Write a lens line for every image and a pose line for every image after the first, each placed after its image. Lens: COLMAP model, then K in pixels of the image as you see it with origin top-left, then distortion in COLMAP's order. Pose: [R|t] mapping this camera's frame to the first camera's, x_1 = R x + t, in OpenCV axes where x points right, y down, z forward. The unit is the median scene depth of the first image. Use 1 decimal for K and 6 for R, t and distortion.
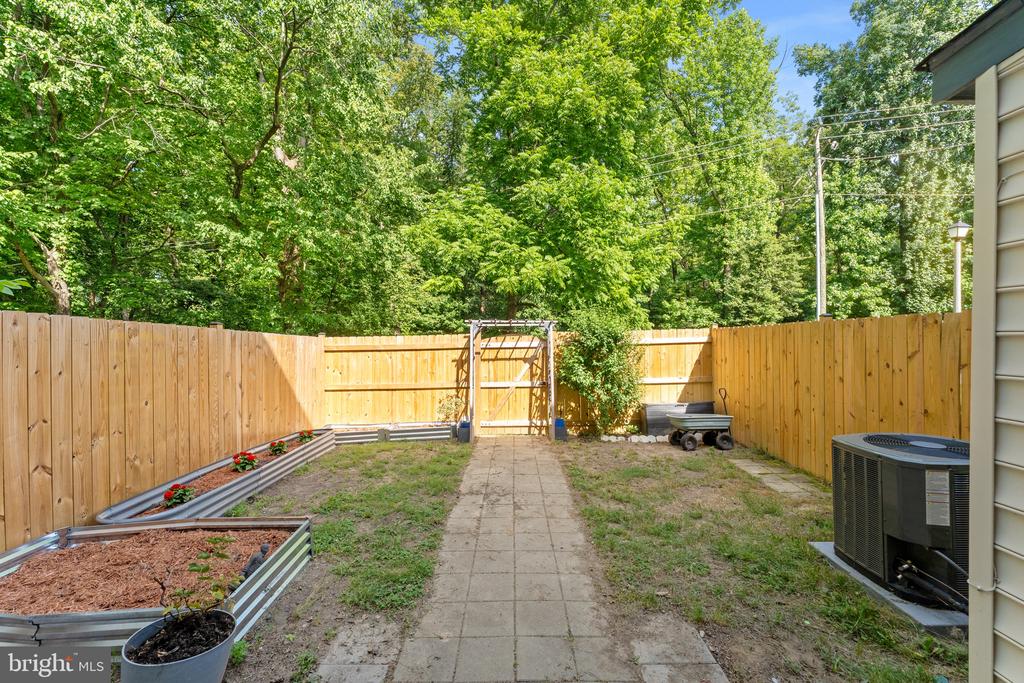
lens RADIAL K [[417.7, 0, 506.0], [0, 417.7, 339.3], [0, 0, 1]] dist [0.002336, -0.000318]
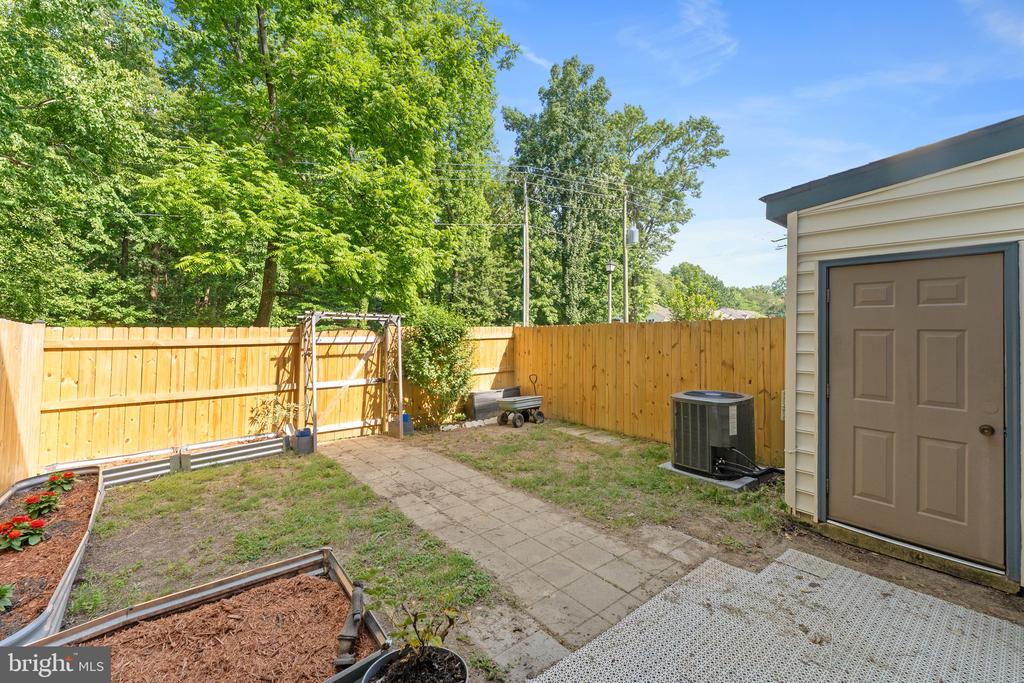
lens RADIAL K [[423.0, 0, 513.2], [0, 423.0, 326.8], [0, 0, 1]] dist [0.001050, 0.000247]
pose [[0.770198, 0.021406, 0.637446, -0.294484], [-0.007260, 0.999666, -0.024797, 0.004914], [-0.637764, 0.014471, 0.770096, 0.051746]]
